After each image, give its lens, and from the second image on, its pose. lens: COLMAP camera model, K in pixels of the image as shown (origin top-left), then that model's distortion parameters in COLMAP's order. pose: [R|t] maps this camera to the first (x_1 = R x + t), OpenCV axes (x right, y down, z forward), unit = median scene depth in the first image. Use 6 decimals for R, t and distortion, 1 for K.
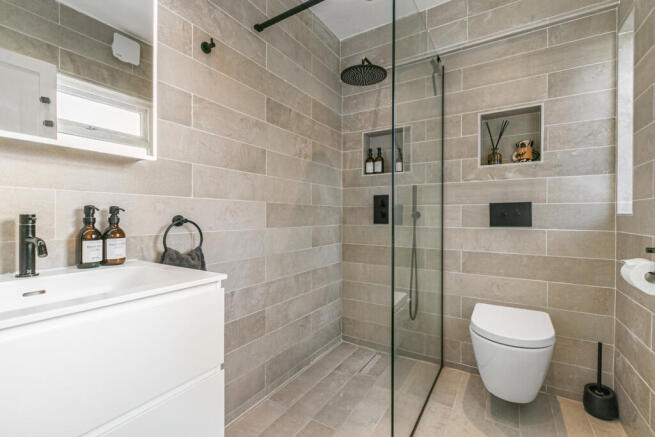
lens RADIAL K [[293.5, 0, 327.2], [0, 293.5, 215.3], [0, 0, 1]] dist [0.005738, -0.000768]
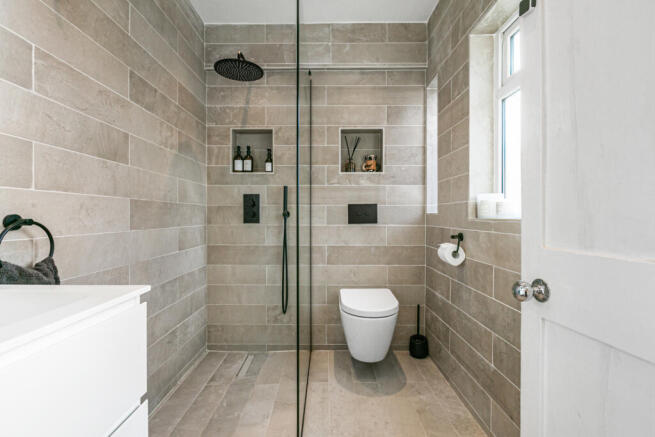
lens RADIAL K [[315.4, 0, 295.1], [0, 315.4, 215.0], [0, 0, 1]] dist [-0.002267, -0.001530]
pose [[0.855081, -0.001182, 0.518494, -0.292677], [0.001278, 0.999999, 0.000173, 0.002093], [-0.518494, 0.000515, 0.855081, 0.016476]]
